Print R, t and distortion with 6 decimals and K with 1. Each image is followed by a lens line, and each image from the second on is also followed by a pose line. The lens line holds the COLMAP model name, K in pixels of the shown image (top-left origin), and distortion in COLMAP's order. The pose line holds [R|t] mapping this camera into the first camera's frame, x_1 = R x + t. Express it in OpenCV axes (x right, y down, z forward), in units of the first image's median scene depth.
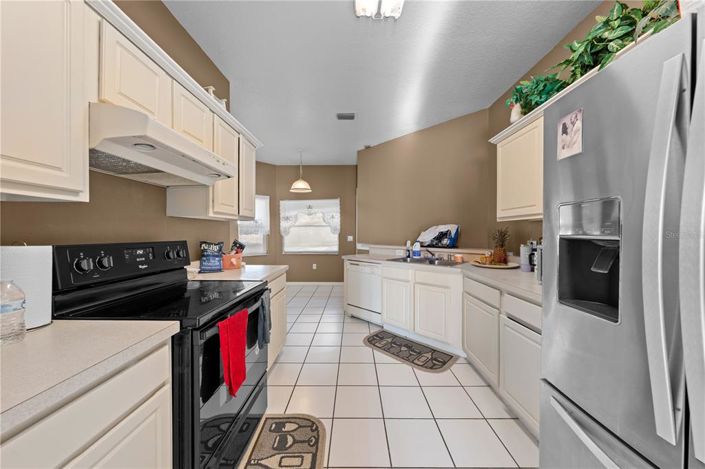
lens RADIAL K [[238.2, 0, 355.7], [0, 238.2, 234.1], [0, 0, 1]] dist [-0.002844, 0.000658]
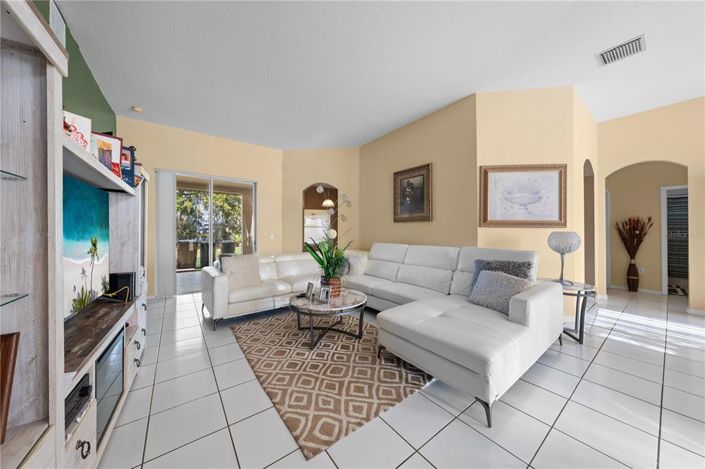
lens RADIAL K [[238.2, 0, 354.7], [0, 238.2, 232.3], [0, 0, 1]] dist [-0.002844, 0.000658]
pose [[0.801397, -0.004433, 0.598116, -0.861874], [0.008542, 0.999955, -0.004034, 0.002333], [-0.598072, 0.008342, 0.801399, -0.314660]]
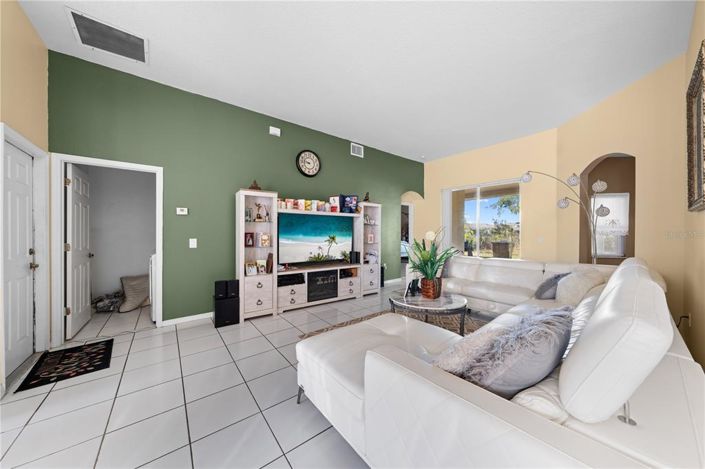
lens RADIAL K [[238.2, 0, 356.0], [0, 238.2, 232.1], [0, 0, 1]] dist [-0.002844, 0.000658]
pose [[0.626759, -0.004304, -0.779201, -0.302254], [-0.003056, 0.999963, -0.007982, 0.000372], [0.779207, 0.007384, 0.626723, -0.326245]]
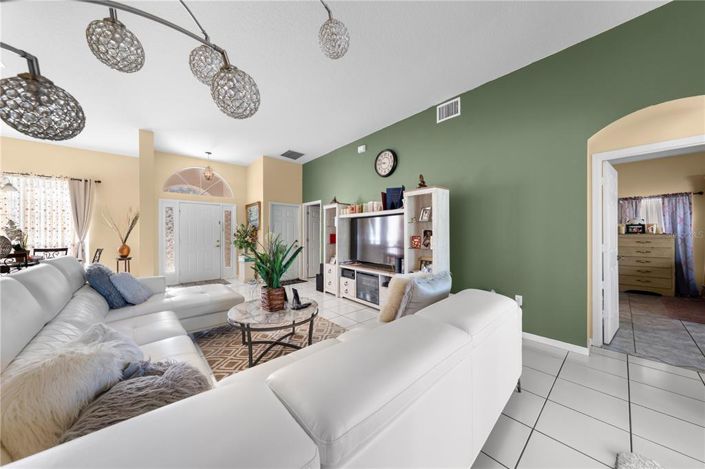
lens RADIAL K [[238.2, 0, 350.3], [0, 238.2, 232.1], [0, 0, 1]] dist [-0.002844, 0.000658]
pose [[-0.755110, -0.003435, -0.655589, -0.418965], [-0.000798, 0.999990, -0.004320, -0.005244], [0.655598, -0.002739, -0.755105, 0.546531]]
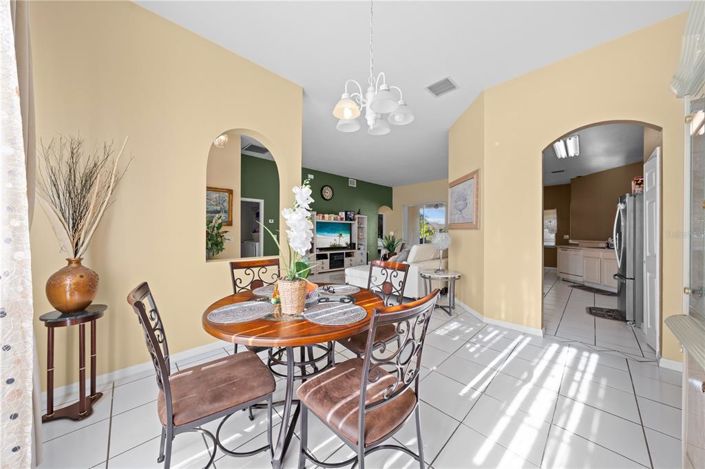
lens RADIAL K [[238.2, 0, 358.1], [0, 238.2, 232.8], [0, 0, 1]] dist [-0.002844, 0.000658]
pose [[0.709469, 0.000392, -0.704737, 0.090046], [-0.004103, 0.999985, -0.003575, 0.004824], [0.704725, 0.005428, 0.709460, -0.806744]]
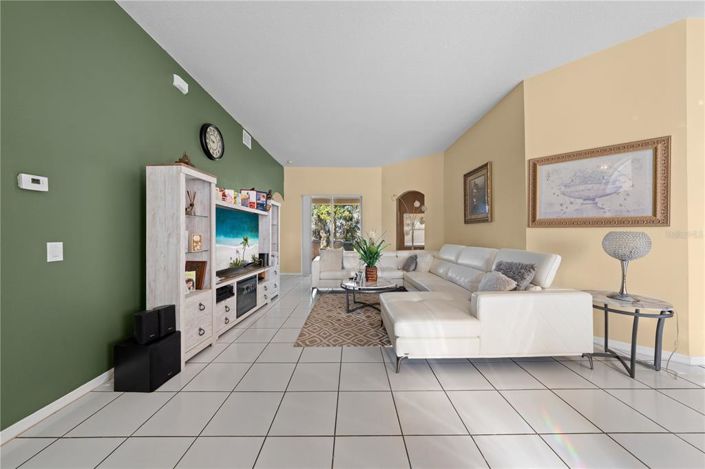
lens RADIAL K [[238.2, 0, 355.3], [0, 238.2, 236.9], [0, 0, 1]] dist [-0.002844, 0.000658]
pose [[0.999956, -0.005675, 0.007487, -0.651501], [0.005668, 0.999983, 0.000933, 0.008245], [-0.007492, -0.000890, 0.999972, -0.557508]]
